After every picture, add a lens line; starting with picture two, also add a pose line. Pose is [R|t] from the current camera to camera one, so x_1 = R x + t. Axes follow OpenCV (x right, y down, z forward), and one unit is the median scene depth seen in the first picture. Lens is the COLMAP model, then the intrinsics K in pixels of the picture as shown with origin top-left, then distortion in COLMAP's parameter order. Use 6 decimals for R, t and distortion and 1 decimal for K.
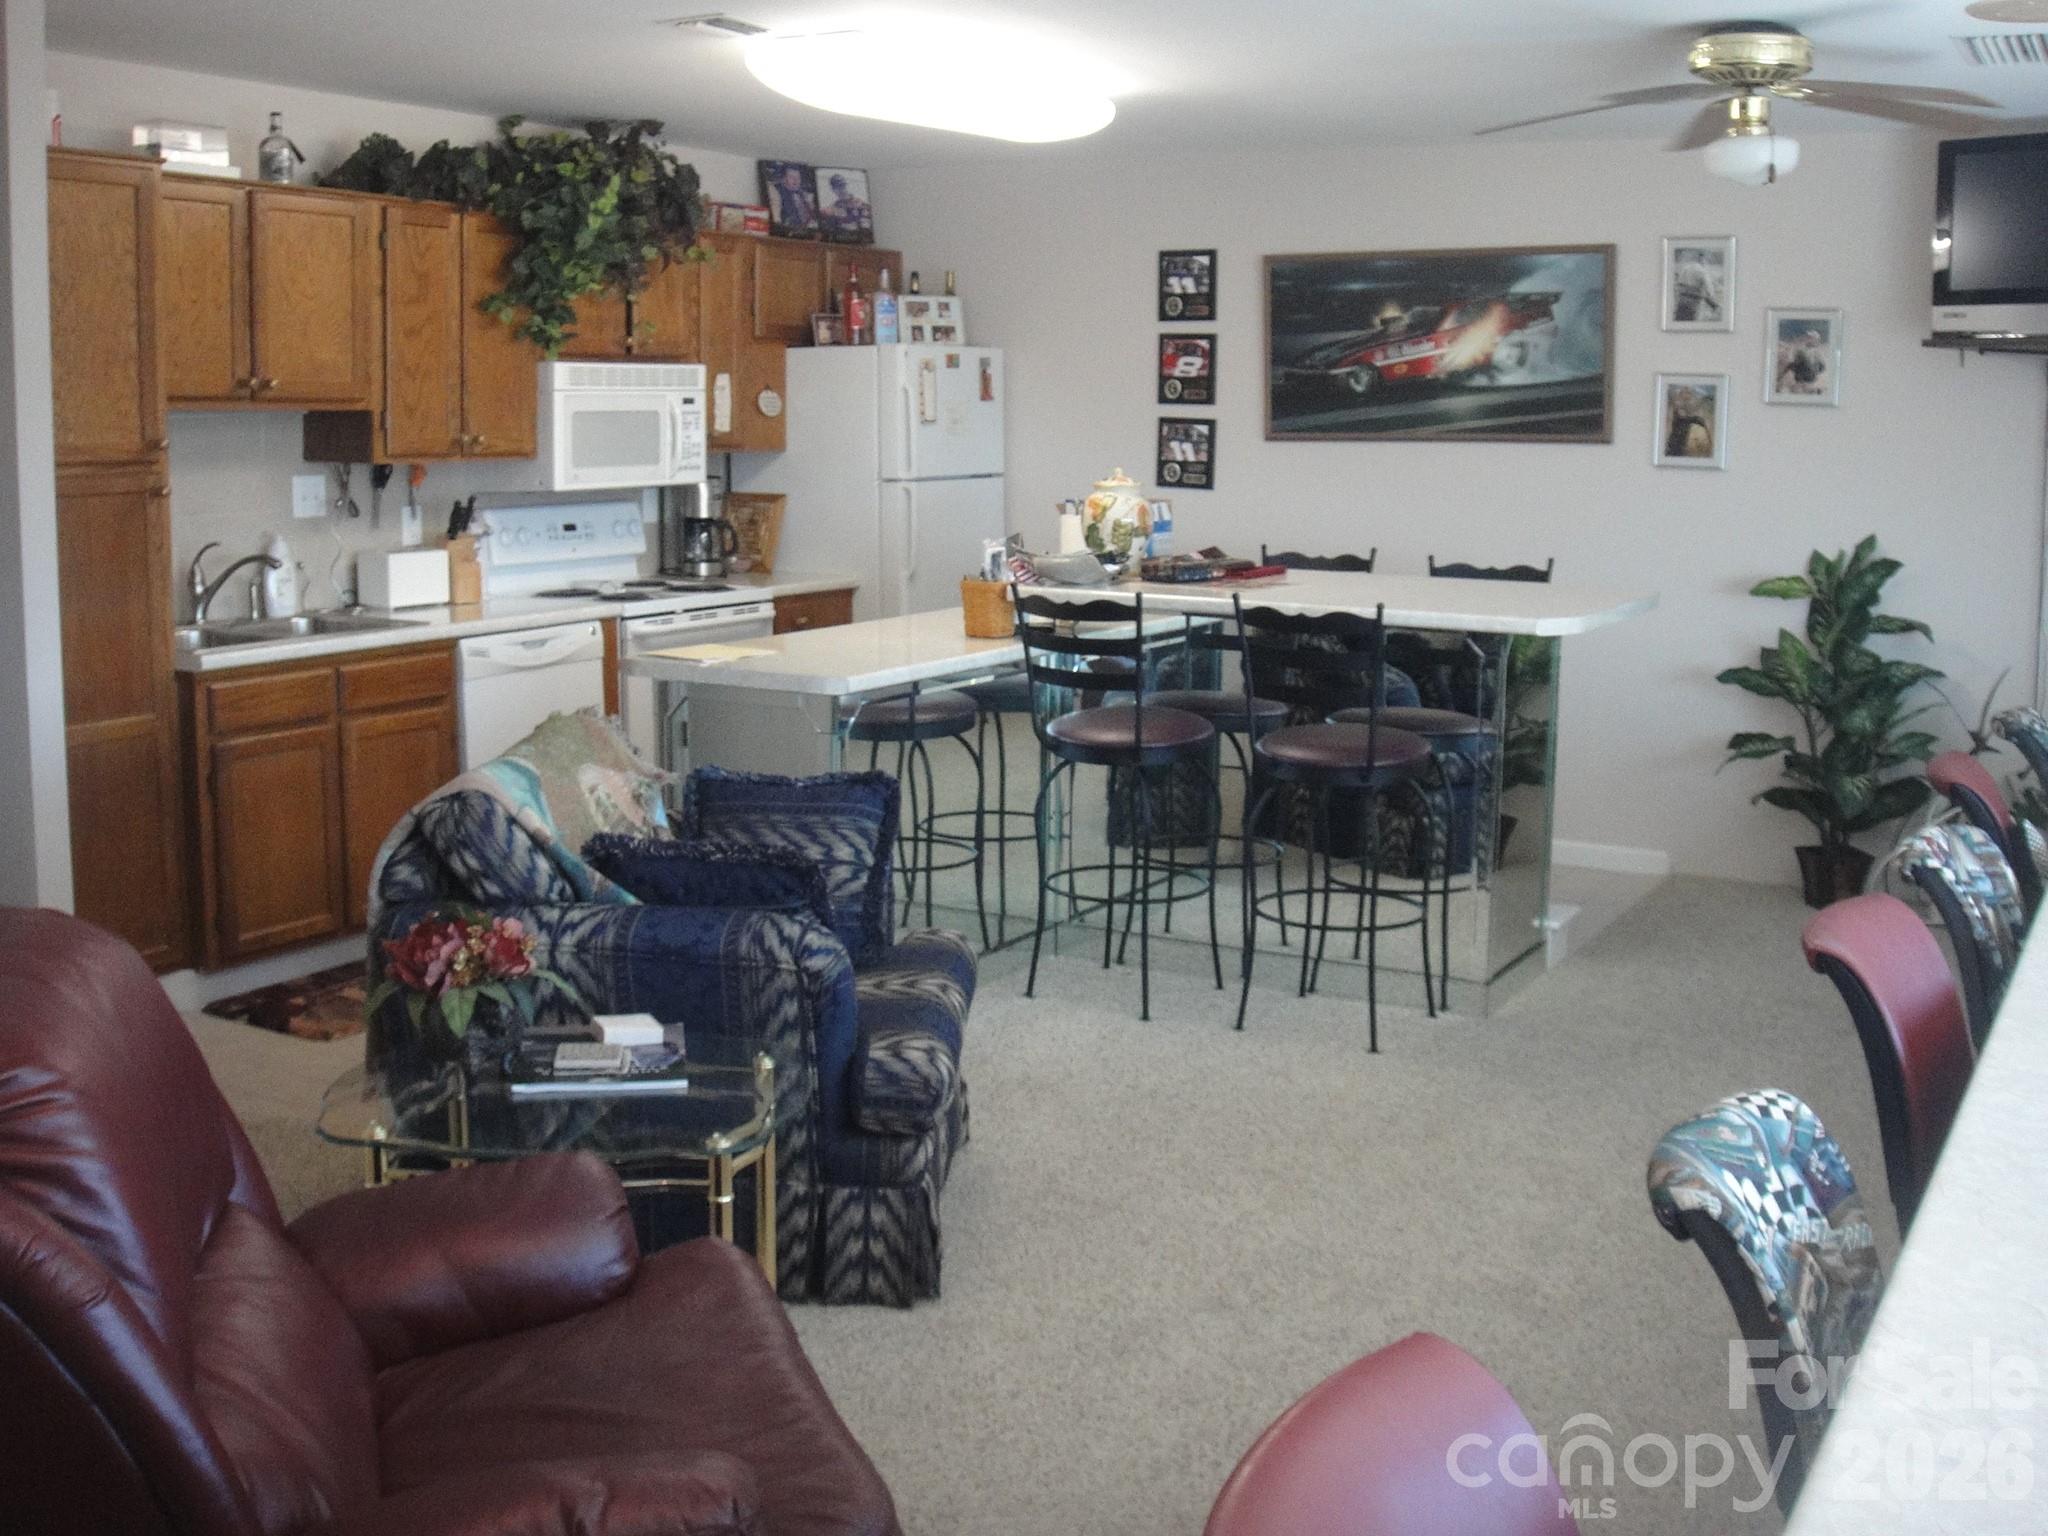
lens RADIAL K [[2163.4, 0, 1022.1], [0, 2163.4, 756.0], [0, 0, 1]] dist [-0.176591, 0.126313]
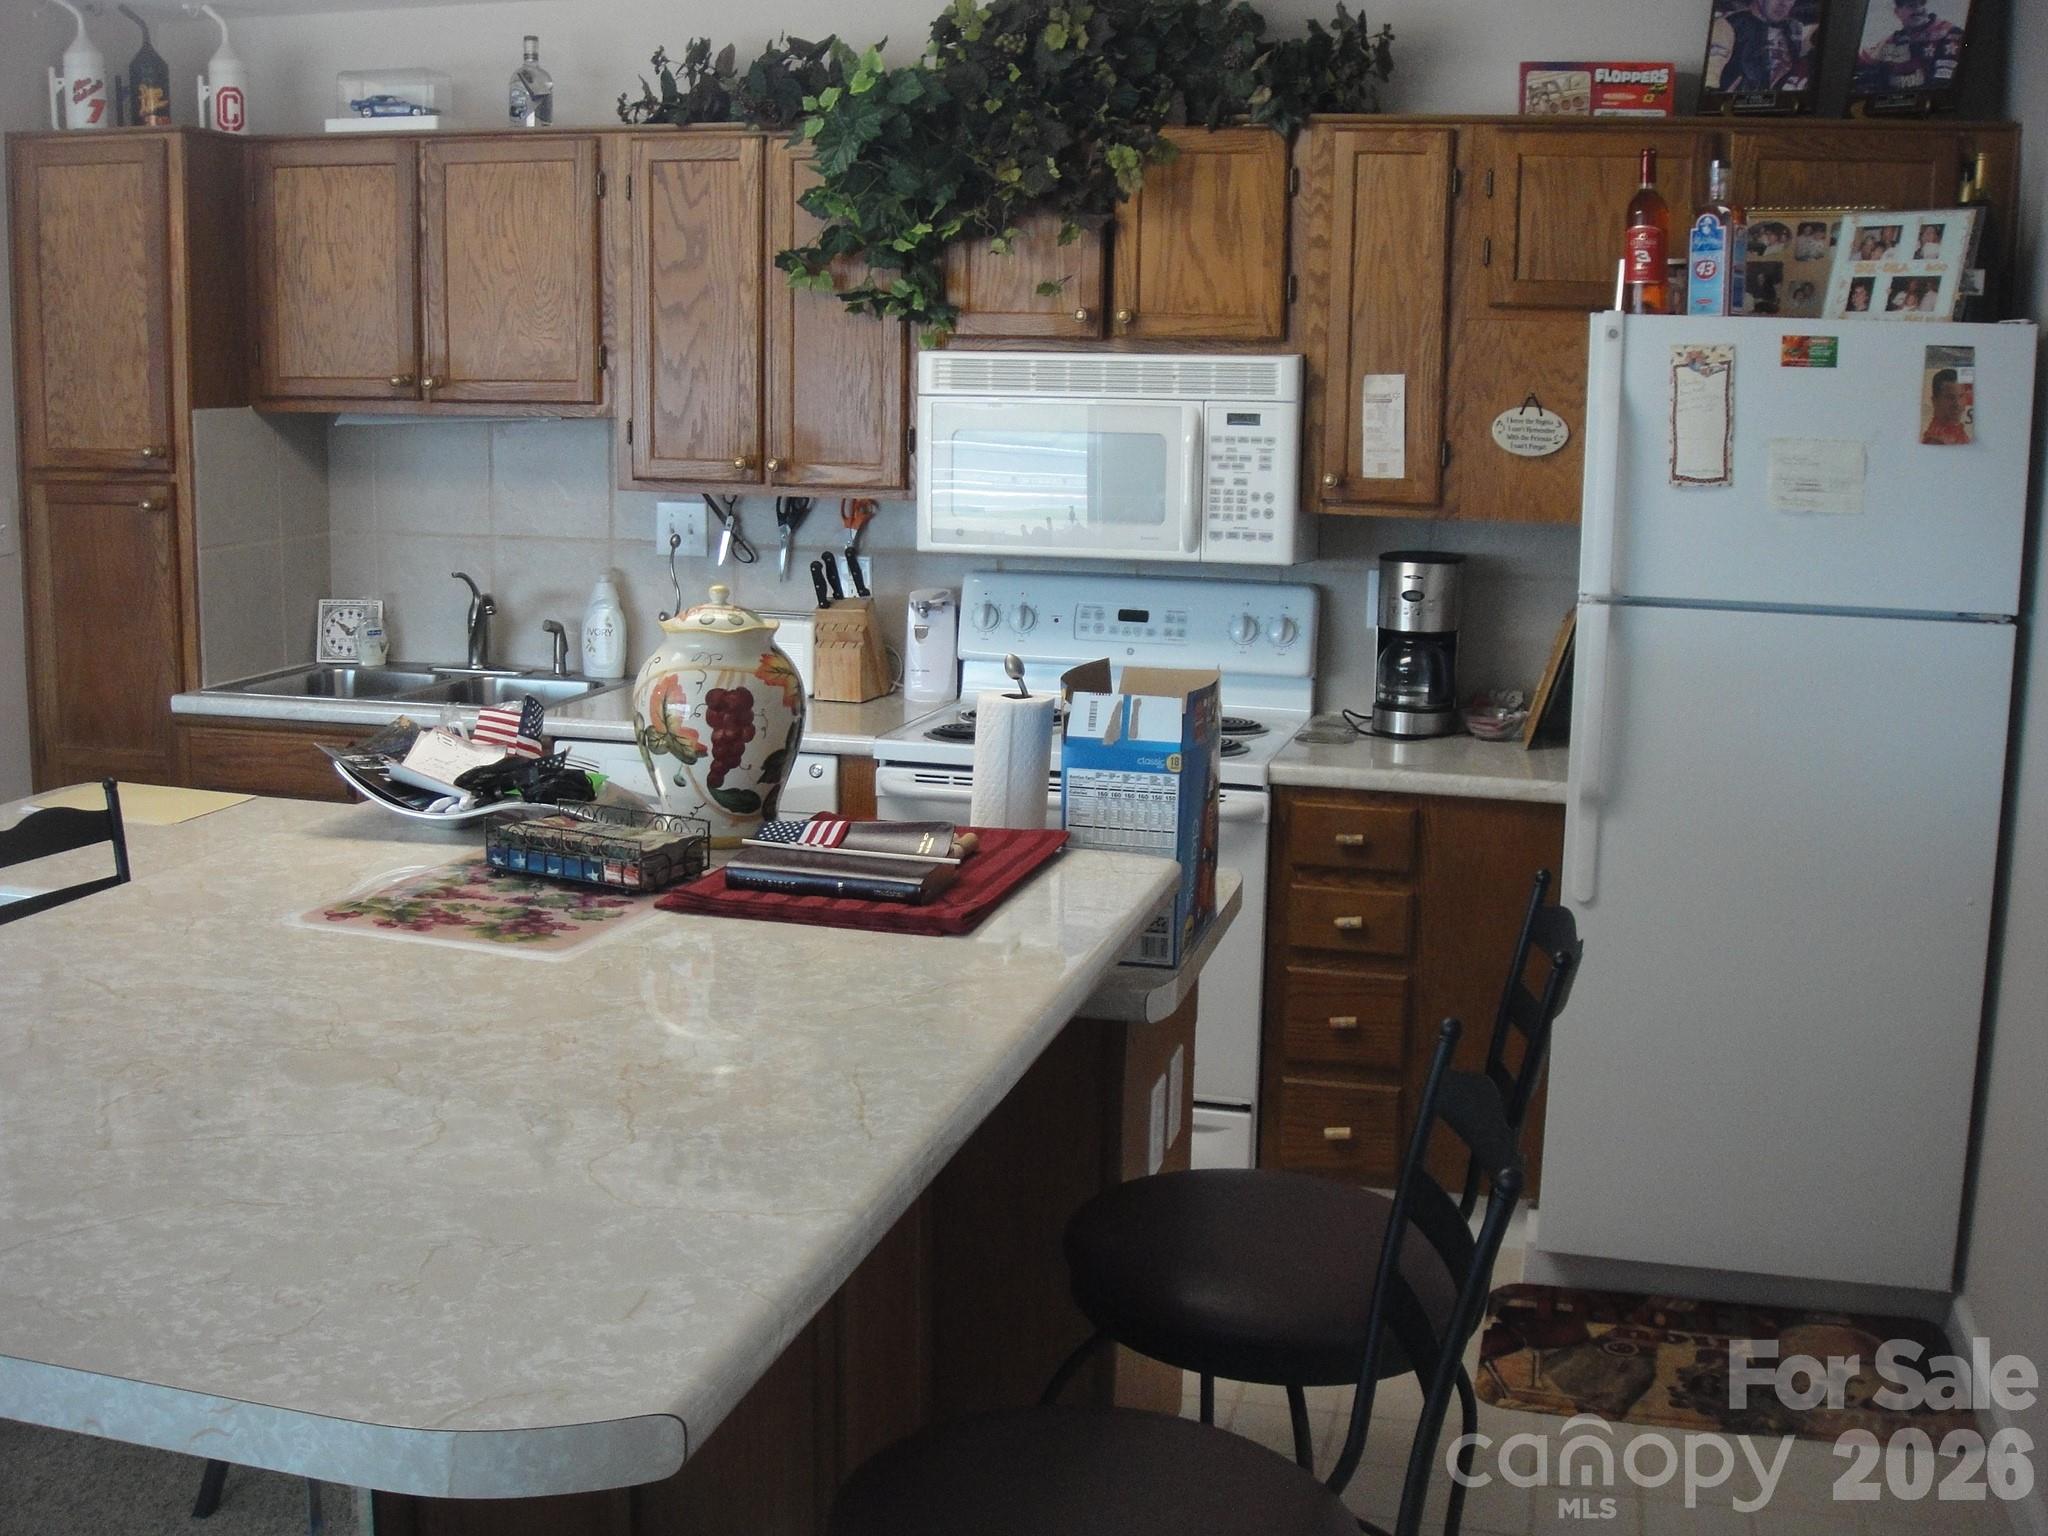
lens RADIAL K [[2163.4, 0, 1022.1], [0, 2163.4, 756.0], [0, 0, 1]] dist [-0.176591, 0.126313]
pose [[0.260696, 0.161129, -0.951880, 0.380898], [-0.171034, 0.978086, 0.118723, -0.132934], [0.950150, 0.131853, 0.282541, 0.777281]]
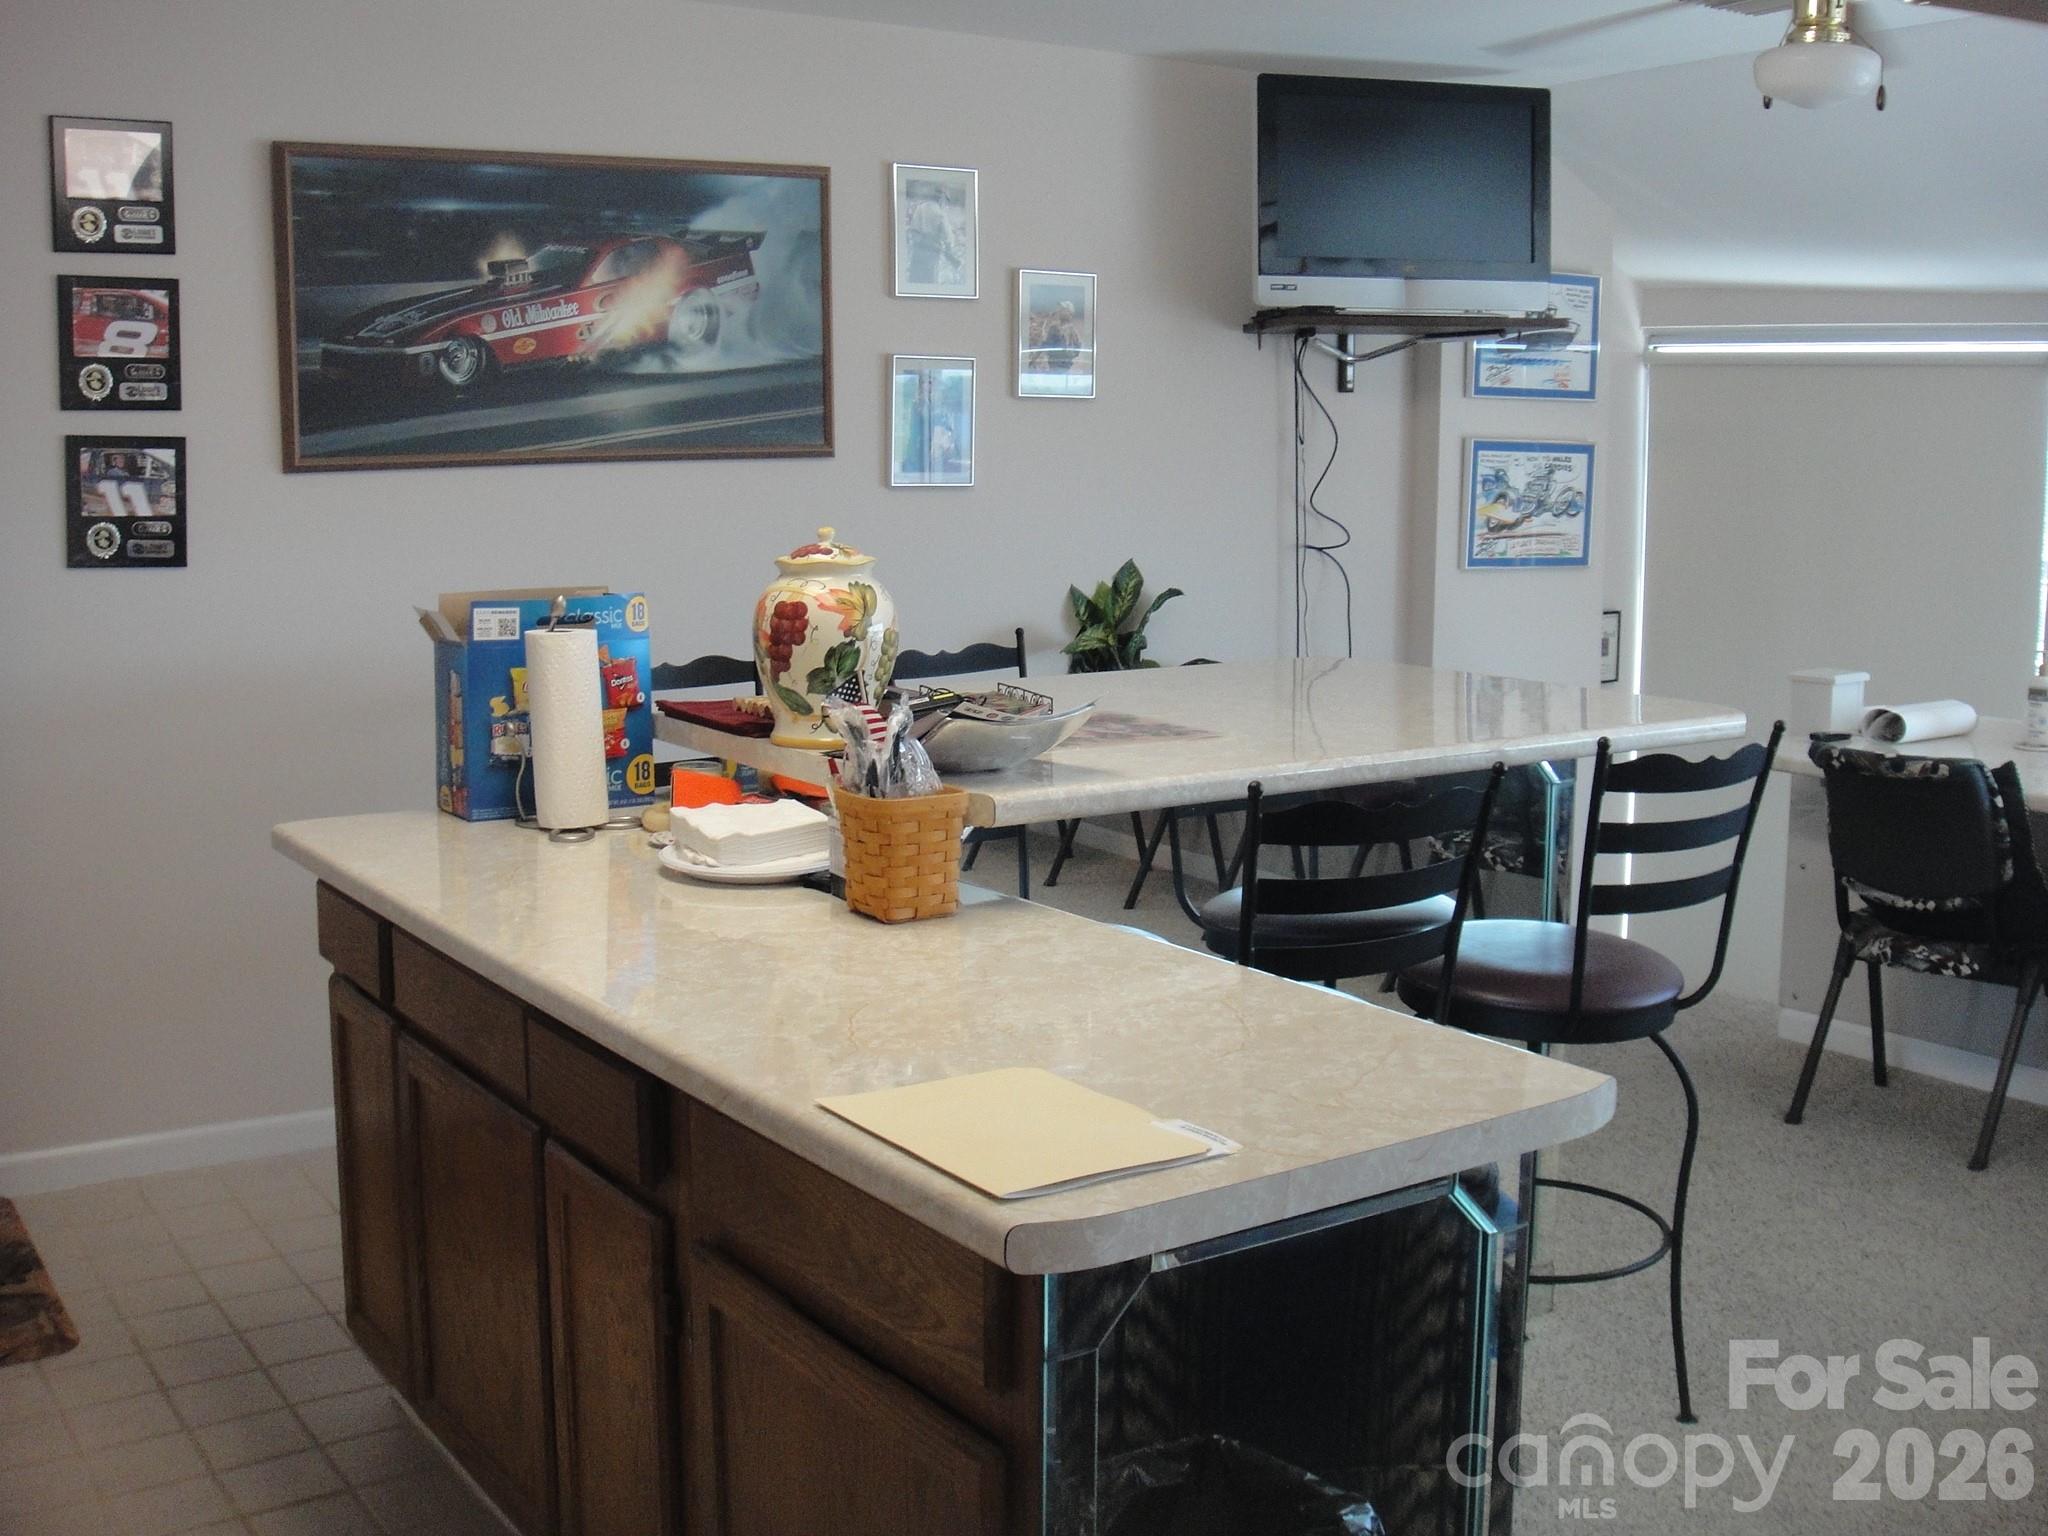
lens RADIAL K [[2163.4, 0, 1022.1], [0, 2163.4, 756.0], [0, 0, 1]] dist [-0.176591, 0.126313]
pose [[0.448495, -0.136792, 0.883256, -0.311460], [0.142439, 0.986528, 0.080459, -0.094661], [-0.882363, 0.089724, 0.461937, 0.607290]]
